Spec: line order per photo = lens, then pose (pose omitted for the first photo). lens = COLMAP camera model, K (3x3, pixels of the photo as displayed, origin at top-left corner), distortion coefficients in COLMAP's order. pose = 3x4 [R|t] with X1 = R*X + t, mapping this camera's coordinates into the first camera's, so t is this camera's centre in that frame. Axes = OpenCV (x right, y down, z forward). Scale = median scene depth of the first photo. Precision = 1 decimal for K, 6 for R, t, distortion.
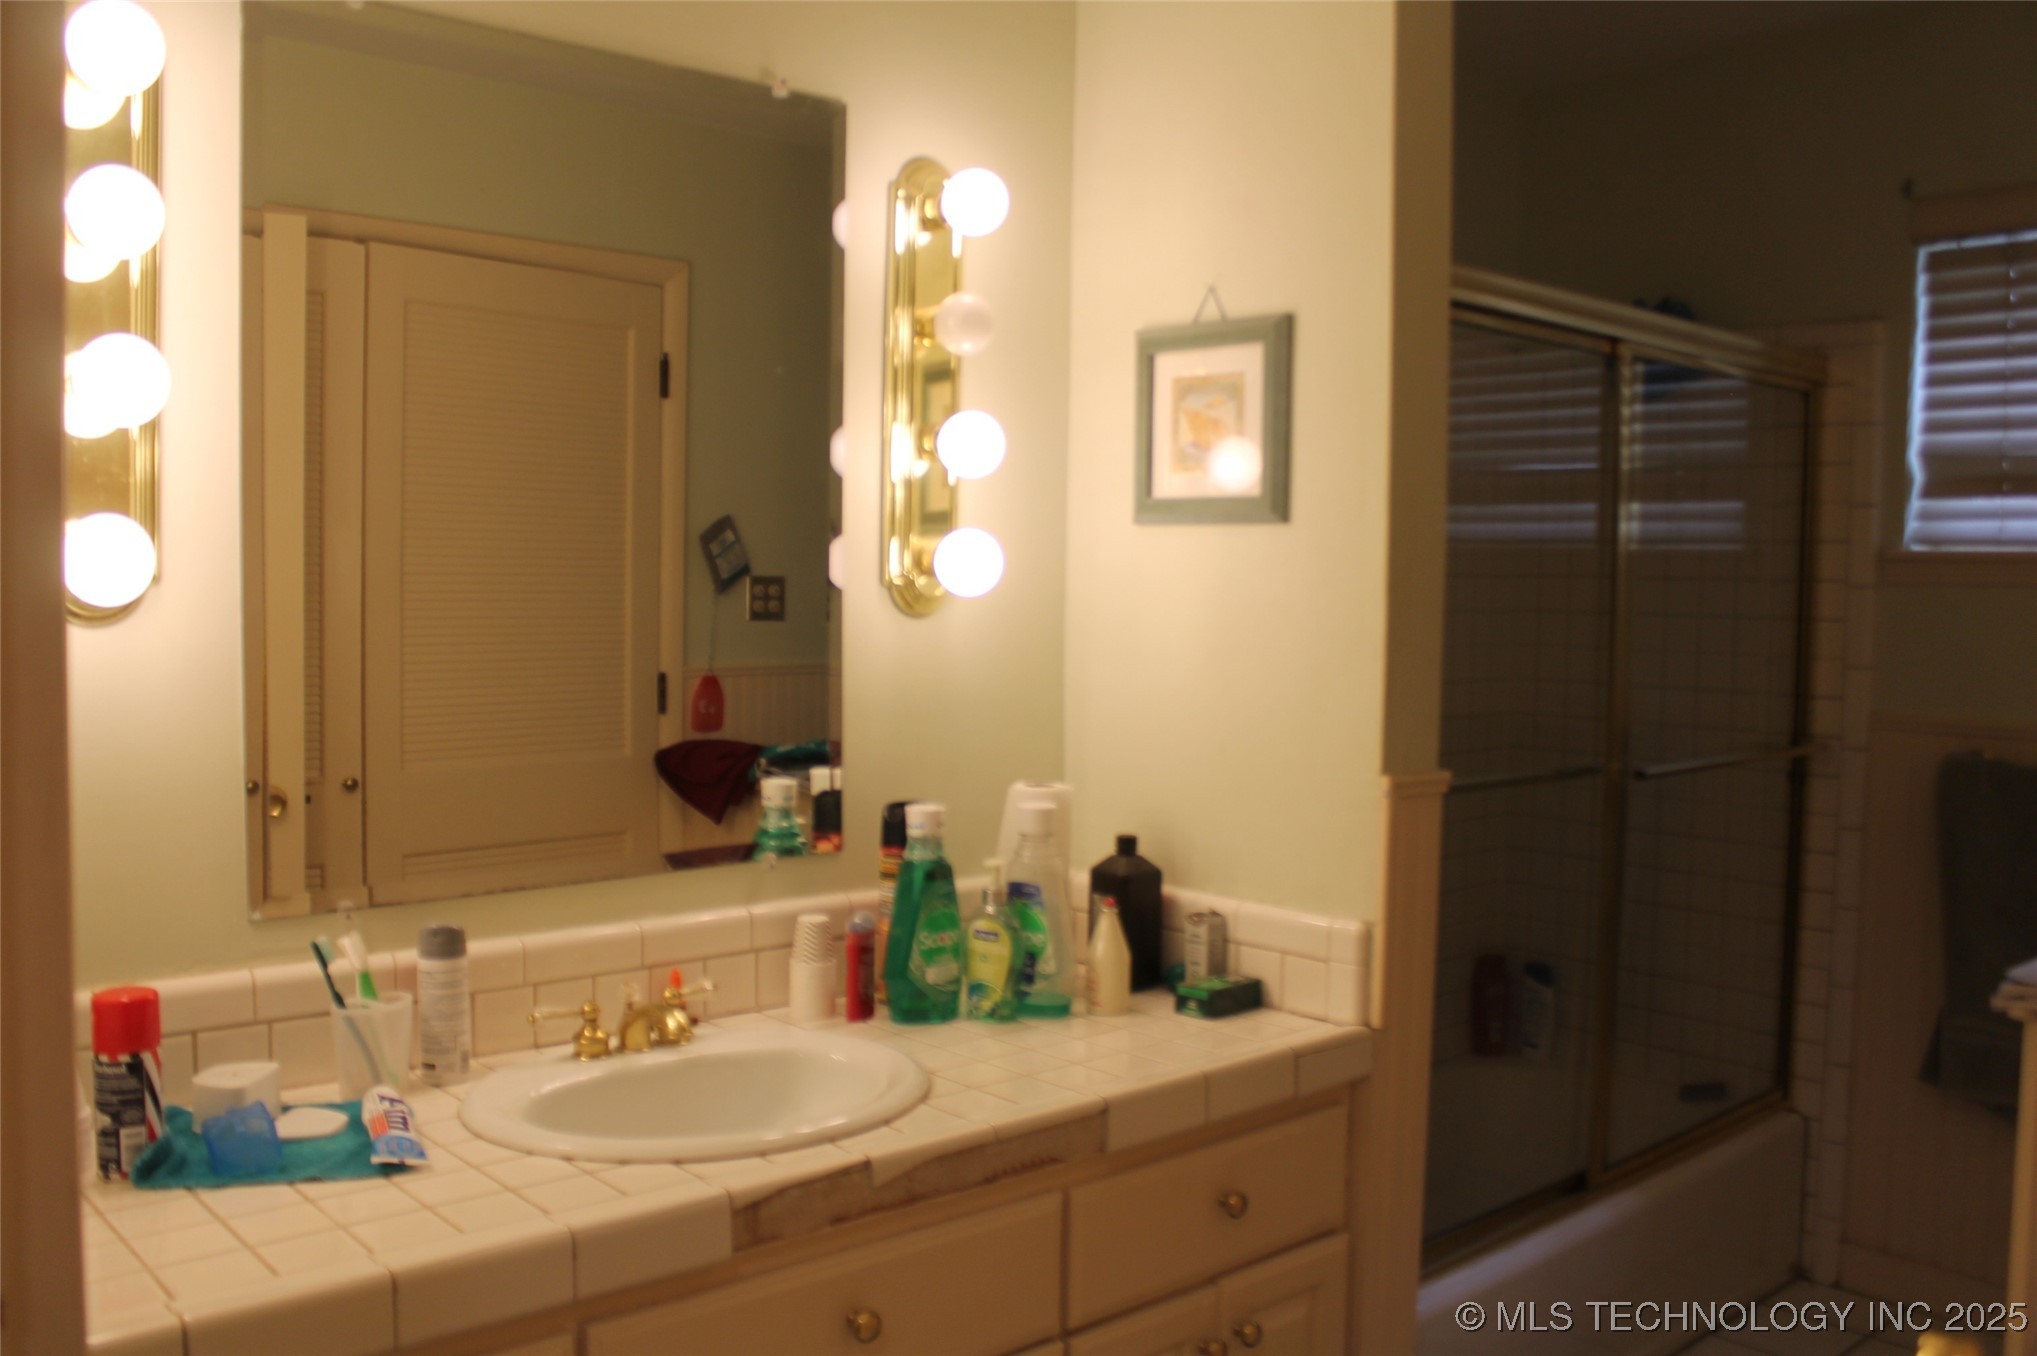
lens RADIAL K [[1710.8, 0, 1006.4], [0, 1710.8, 682.9], [0, 0, 1]] dist [-0.169373, 0.151778]
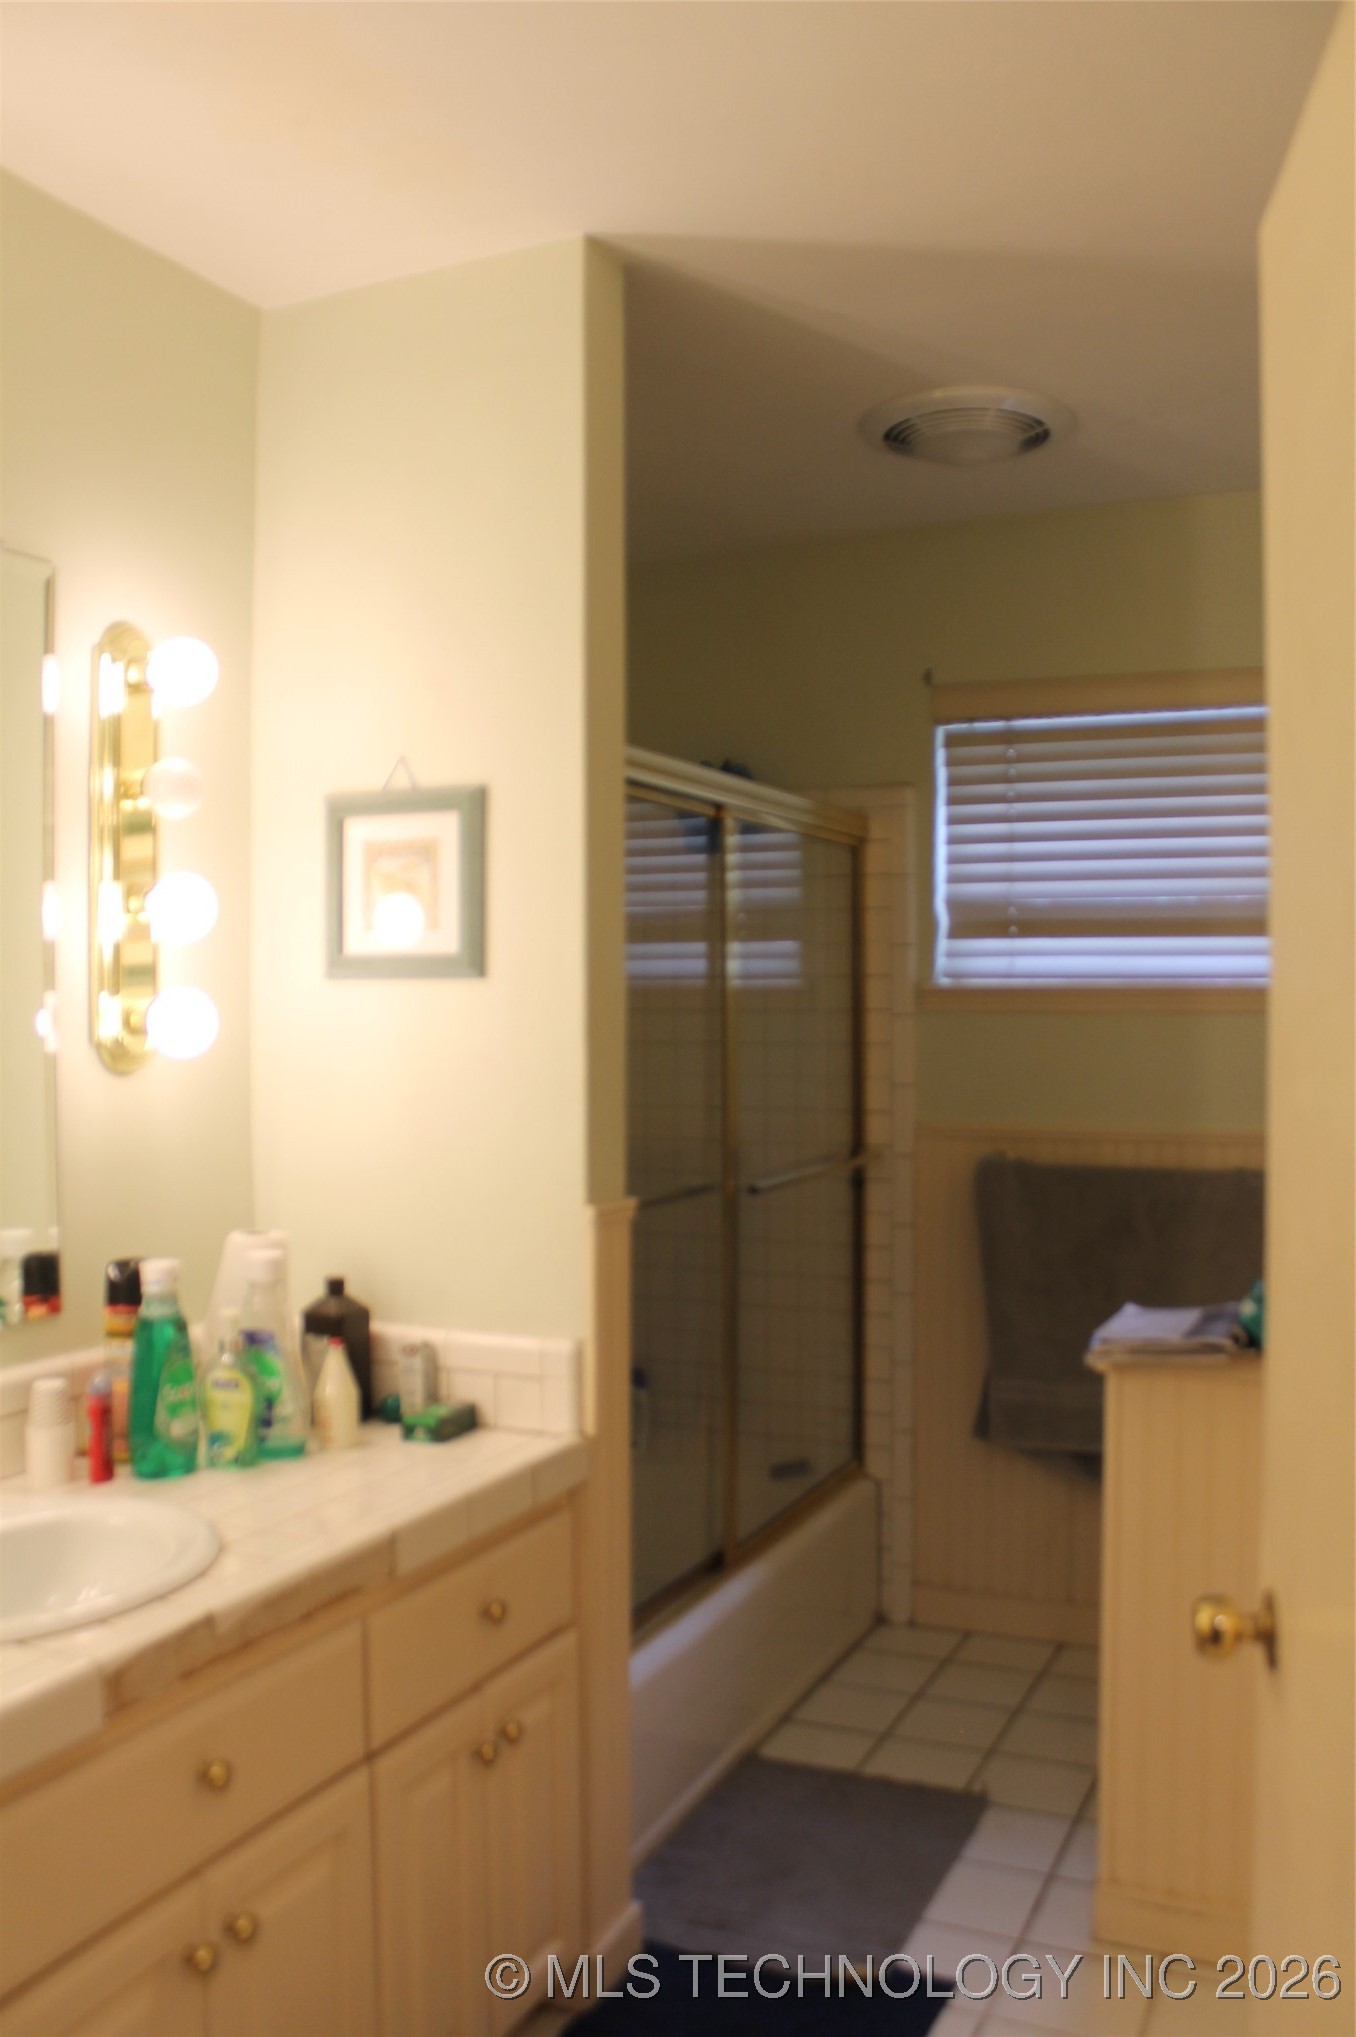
lens RADIAL K [[1710.8, 0, 698.7], [0, 1710.8, 1011.2], [0, 0, 1]] dist [-0.169373, 0.151778]
pose [[0.911427, -0.017822, 0.411075, -0.152034], [0.040593, 0.998082, -0.046729, -0.016244], [-0.409454, 0.059277, 0.910403, -0.044671]]
